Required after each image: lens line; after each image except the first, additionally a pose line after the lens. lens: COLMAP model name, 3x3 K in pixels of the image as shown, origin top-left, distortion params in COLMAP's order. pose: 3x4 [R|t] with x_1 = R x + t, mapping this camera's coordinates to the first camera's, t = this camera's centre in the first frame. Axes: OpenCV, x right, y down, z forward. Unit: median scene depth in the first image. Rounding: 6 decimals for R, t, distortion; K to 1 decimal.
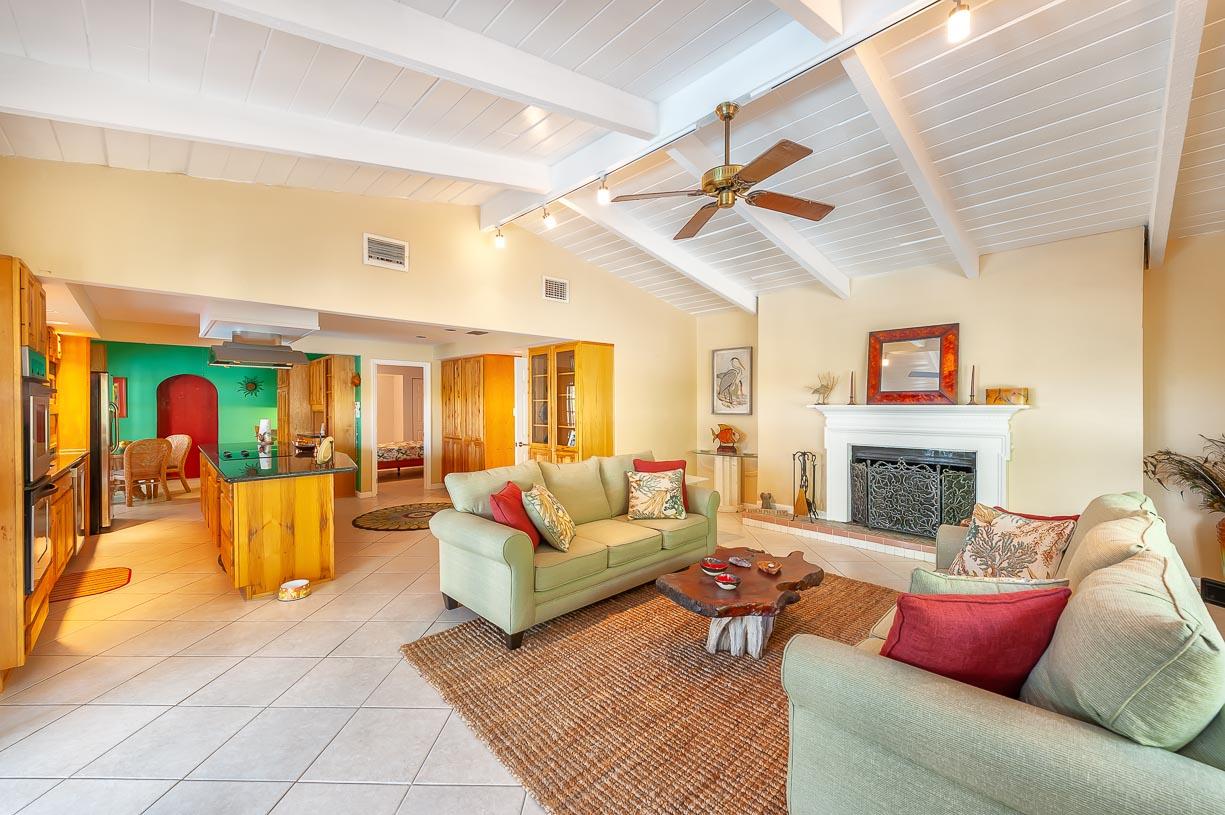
lens RADIAL K [[473.7, 0, 612.5], [0, 473.7, 407.5], [0, 0, 1]] dist [0.015487, 0.000013]
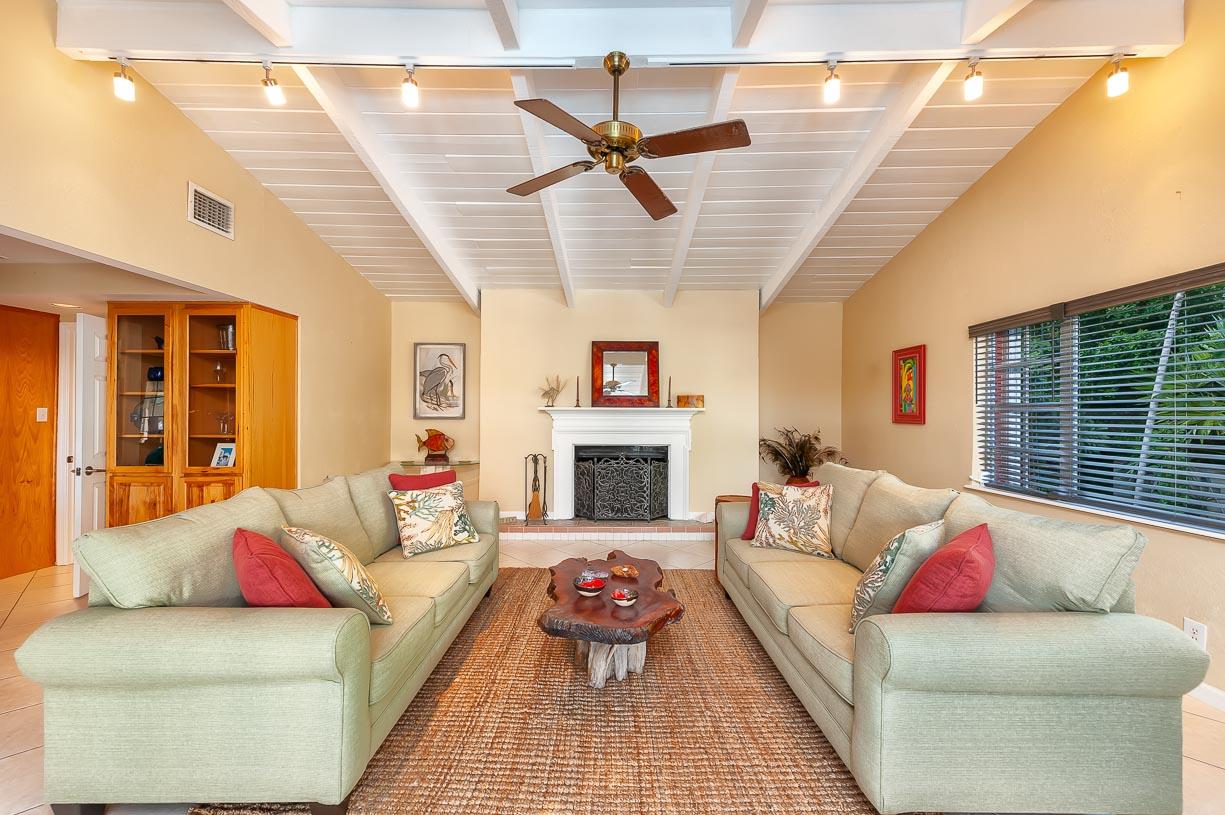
lens RADIAL K [[473.8, 0, 612.5], [0, 473.8, 412.1], [0, 0, 1]] dist [0.013544, -0.000108]
pose [[0.700654, 0.010287, 0.713427, -0.228485], [-0.001828, 0.999919, -0.012622, 0.020583], [-0.713499, 0.007539, 0.700616, 0.228619]]
